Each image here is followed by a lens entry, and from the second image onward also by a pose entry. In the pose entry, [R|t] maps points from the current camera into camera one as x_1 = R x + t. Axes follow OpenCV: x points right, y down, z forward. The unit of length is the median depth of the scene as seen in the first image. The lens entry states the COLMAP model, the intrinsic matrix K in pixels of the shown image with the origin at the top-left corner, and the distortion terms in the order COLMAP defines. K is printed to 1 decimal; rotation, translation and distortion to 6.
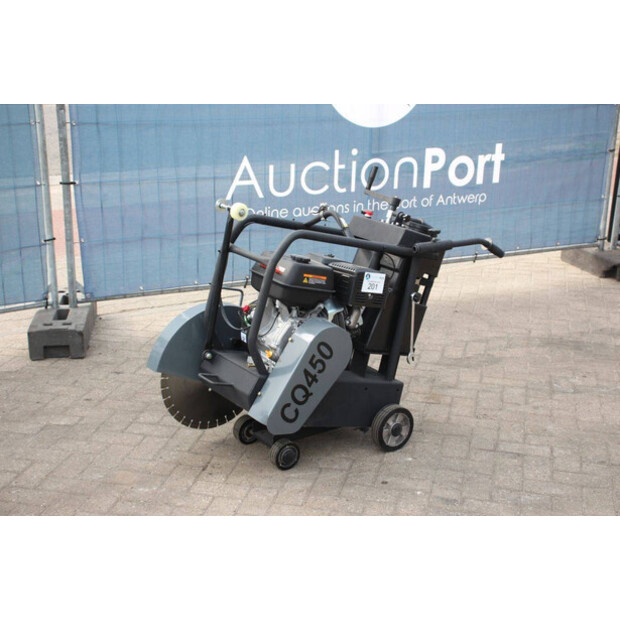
lens RADIAL K [[1020.5, 0, 311.8], [0, 1020.5, 319.2], [0, 0, 1]] dist [0.120243, 0.074169]
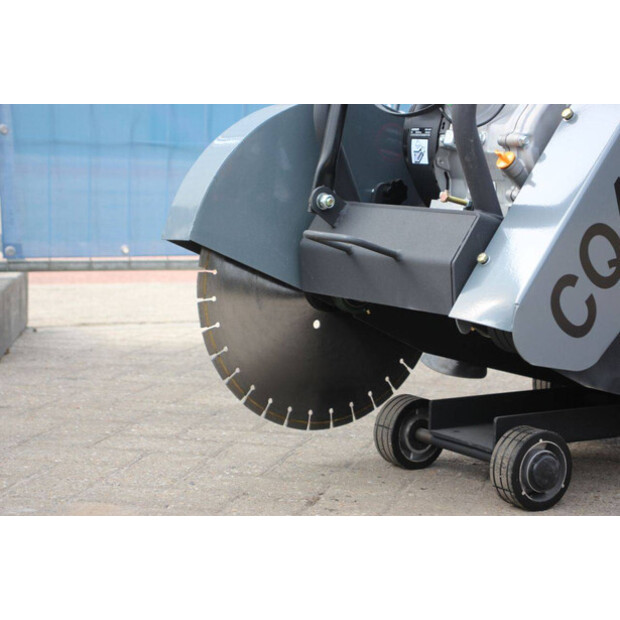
lens RADIAL K [[1475.3, 0, 310.0], [0, 1475.3, 310.0], [0, 0, 1]] dist [0.407785, 0.427868]
pose [[0.999846, 0.004730, -0.016875, -0.092890], [-0.007901, 0.981142, -0.193125, 0.173345], [0.015643, 0.193229, 0.981029, 0.444849]]
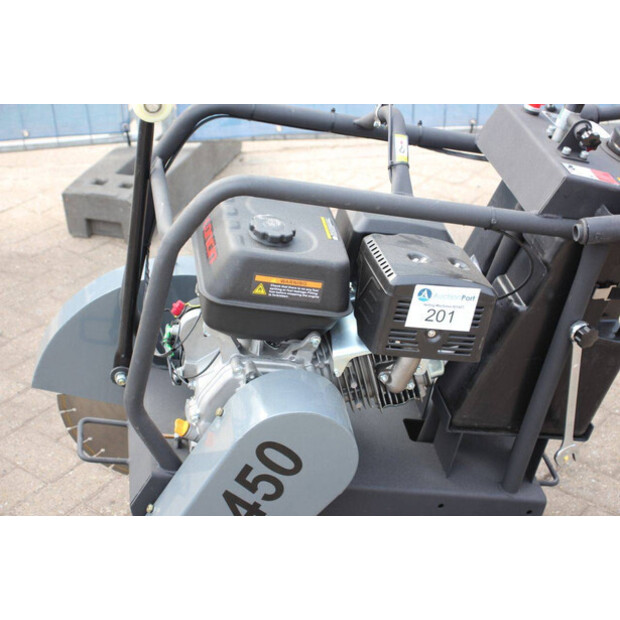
lens RADIAL K [[1163.3, 0, 310.0], [0, 1163.3, 310.0], [0, 0, 1]] dist [0.167145, 0.107211]
pose [[0.895611, 0.192825, -0.400874, 0.189512], [-0.090417, 0.961265, 0.260373, -0.143484], [0.435553, -0.196947, 0.878354, 0.526442]]
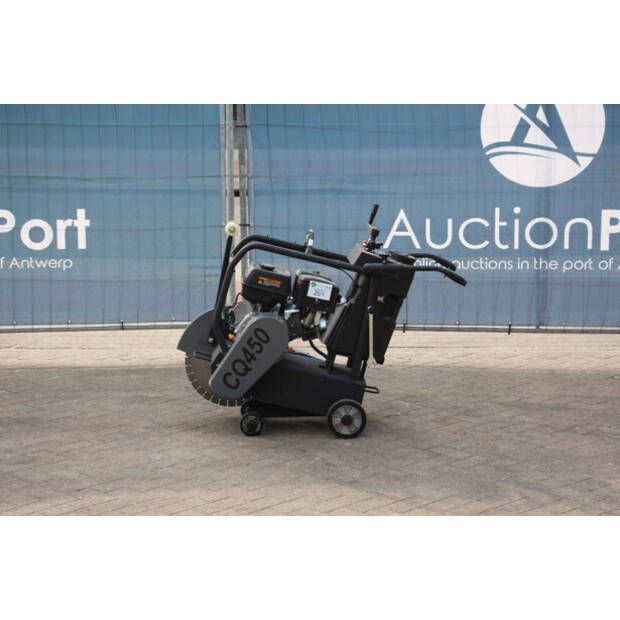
lens RADIAL K [[1411.9, 0, 310.0], [0, 1411.9, 310.0], [0, 0, 1]] dist [0.445714, -0.106592]
pose [[0.839637, 0.064131, -0.539348, 0.920549], [-0.137854, 0.985651, -0.097409, 0.147682], [0.525362, 0.156139, 0.836430, -0.416390]]
